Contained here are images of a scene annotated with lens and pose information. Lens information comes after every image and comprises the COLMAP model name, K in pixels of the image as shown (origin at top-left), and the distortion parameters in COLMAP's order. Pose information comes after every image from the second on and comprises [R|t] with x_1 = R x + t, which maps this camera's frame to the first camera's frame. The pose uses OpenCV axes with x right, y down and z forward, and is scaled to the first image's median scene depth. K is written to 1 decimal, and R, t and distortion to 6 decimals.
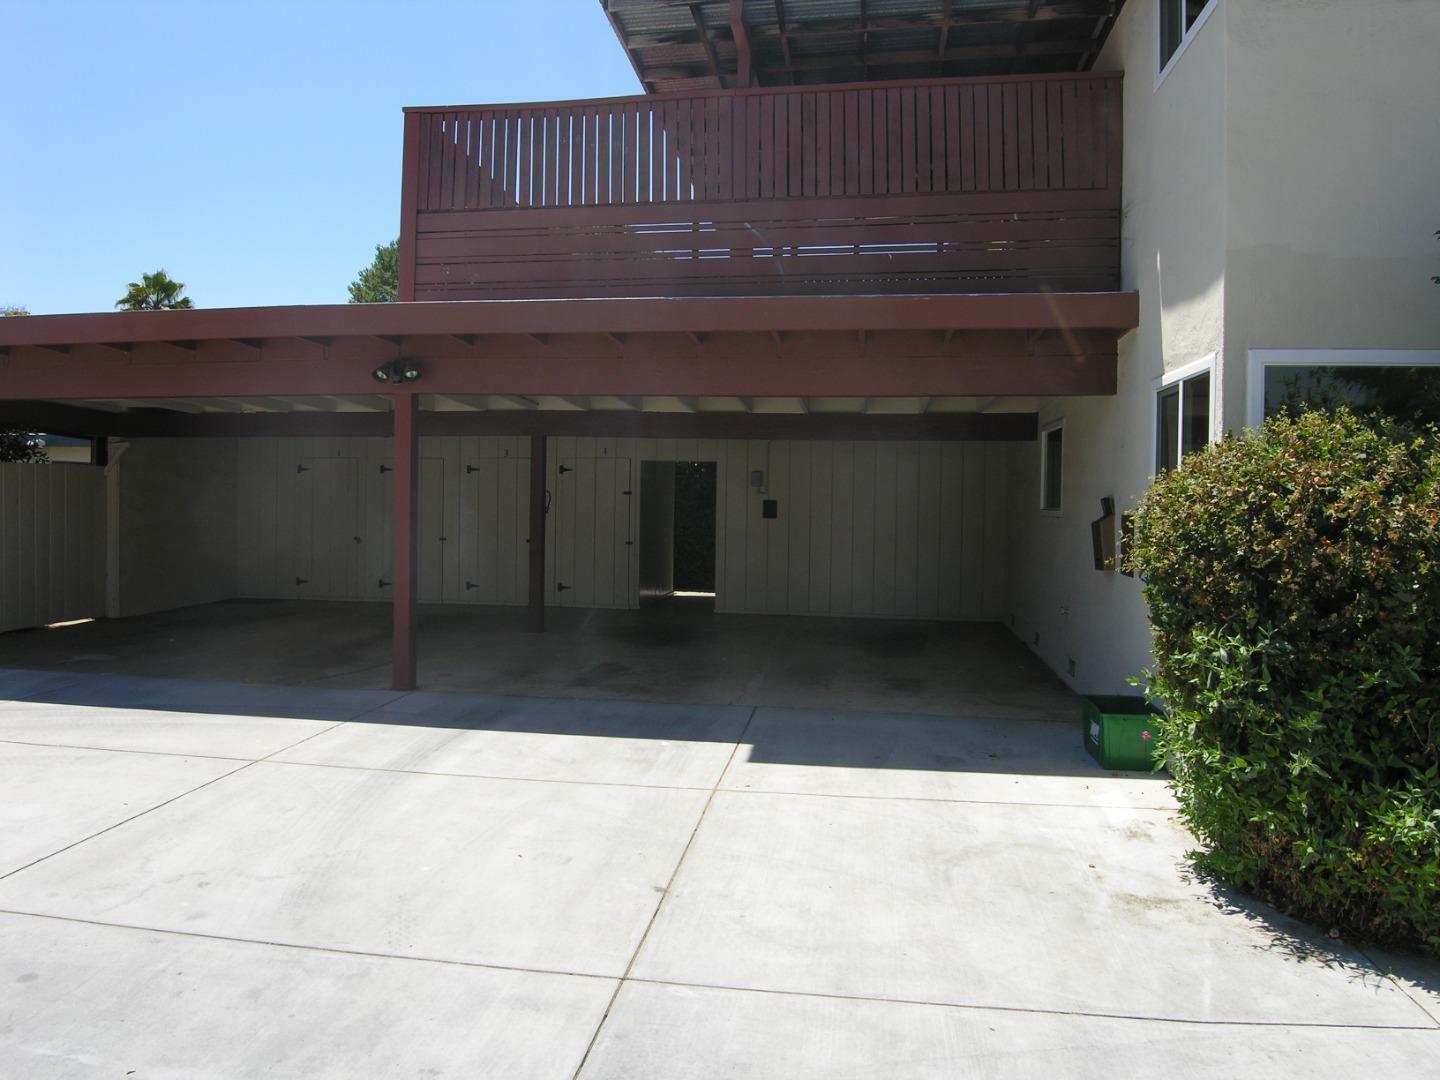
lens RADIAL K [[1039.7, 0, 721.6], [0, 1039.7, 527.6], [0, 0, 1]] dist [-0.058454, 0.003750]
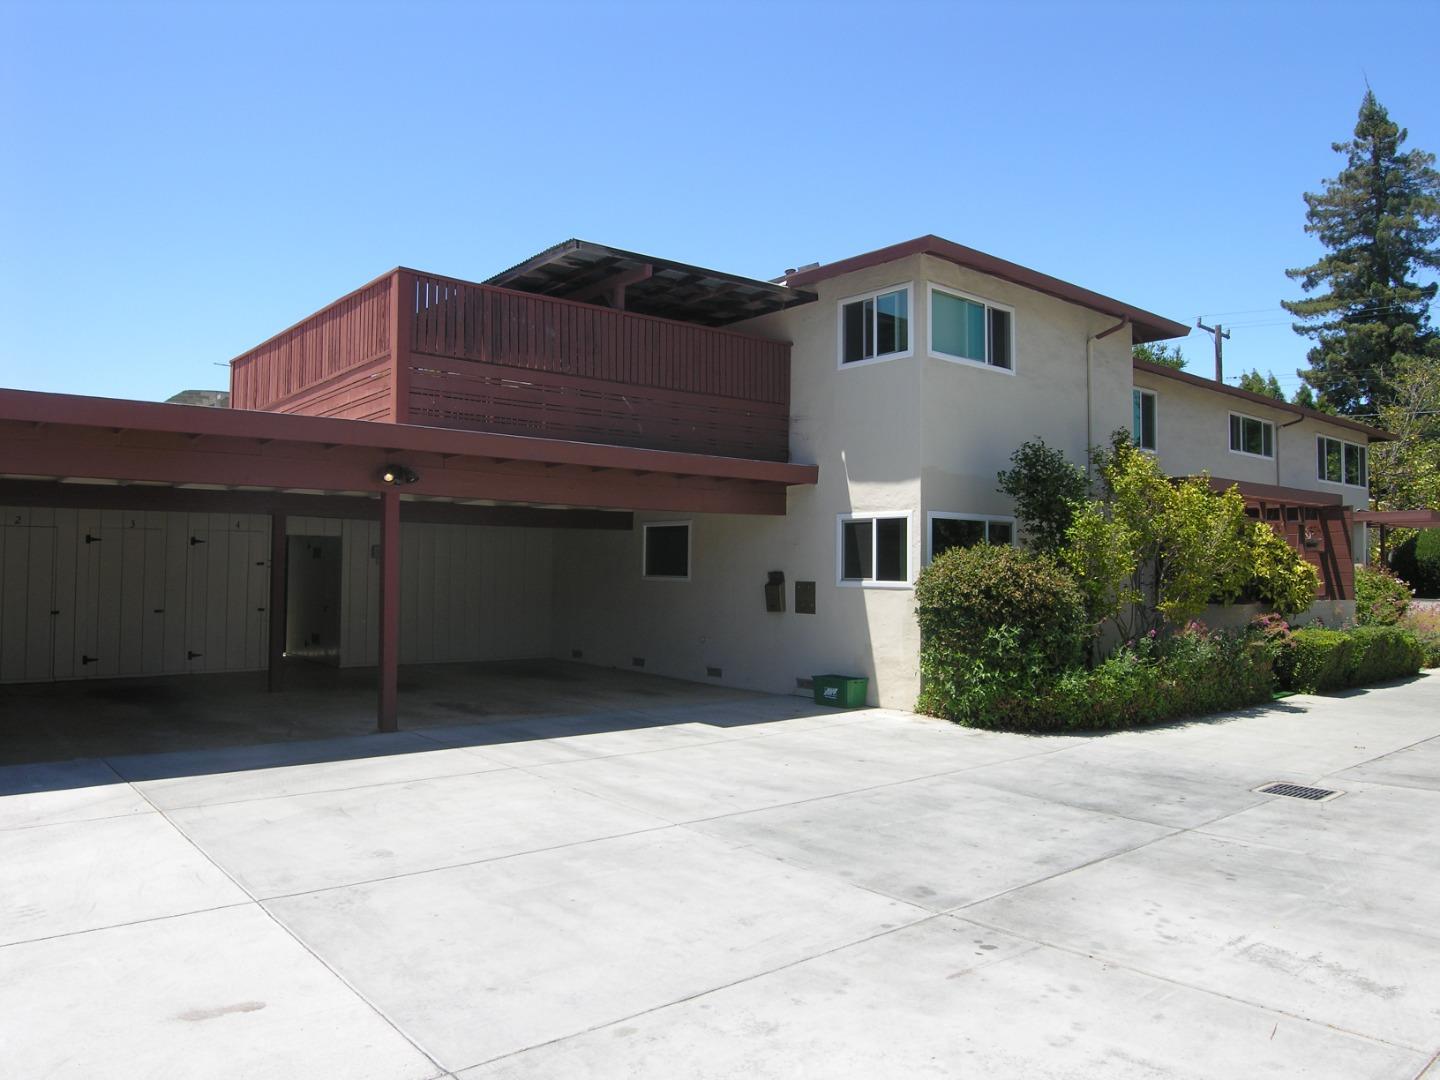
lens RADIAL K [[1039.7, 0, 715.8], [0, 1039.7, 538.8], [0, 0, 1]] dist [-0.058454, 0.003750]
pose [[0.646175, 0.012136, 0.763093, -0.797620], [0.017867, 0.999359, -0.031023, -0.022747], [-0.762980, 0.033680, 0.645544, -0.079299]]
